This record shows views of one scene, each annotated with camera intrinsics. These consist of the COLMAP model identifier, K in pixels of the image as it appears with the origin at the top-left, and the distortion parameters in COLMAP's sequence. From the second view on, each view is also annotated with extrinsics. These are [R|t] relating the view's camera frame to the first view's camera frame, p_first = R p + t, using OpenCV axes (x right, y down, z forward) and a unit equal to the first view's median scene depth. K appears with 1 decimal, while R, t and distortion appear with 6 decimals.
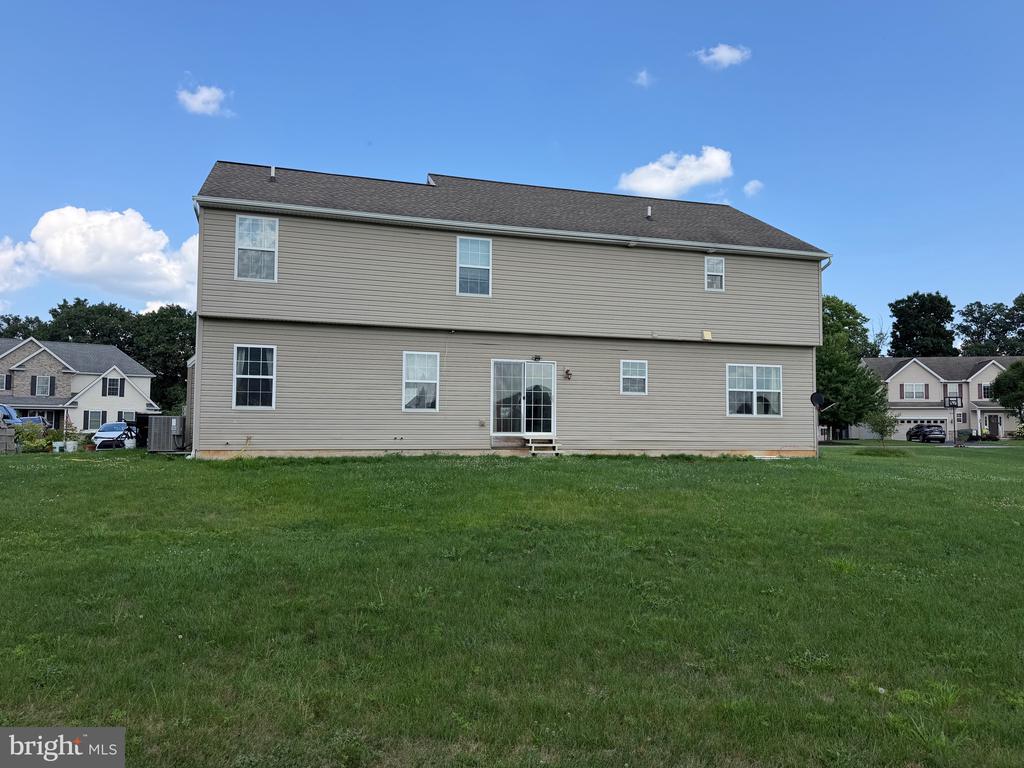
lens RADIAL K [[694.0, 0, 512.0], [0, 694.0, 384.0], [0, 0, 1]] dist [0.150086, -0.231801]
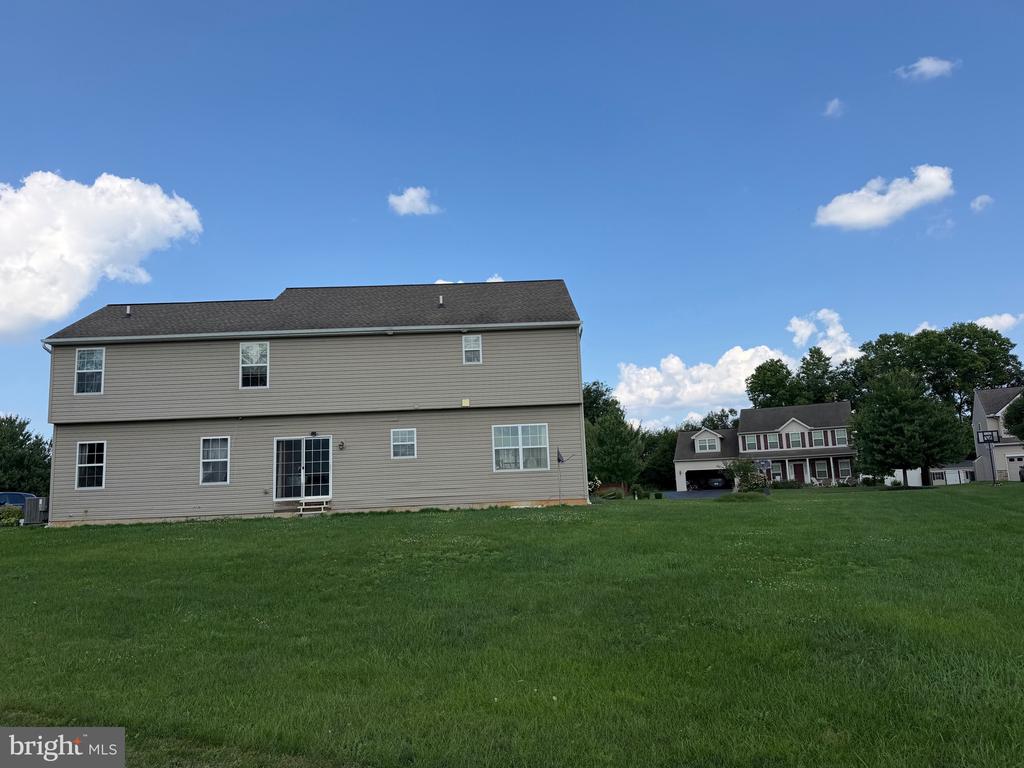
lens RADIAL K [[694.0, 0, 512.0], [0, 694.0, 384.0], [0, 0, 1]] dist [0.150086, -0.231801]
pose [[0.961574, -0.087544, -0.260215, 0.668555], [0.064242, 0.993232, -0.096761, 0.016129], [0.266925, 0.076326, 0.960690, -0.085261]]
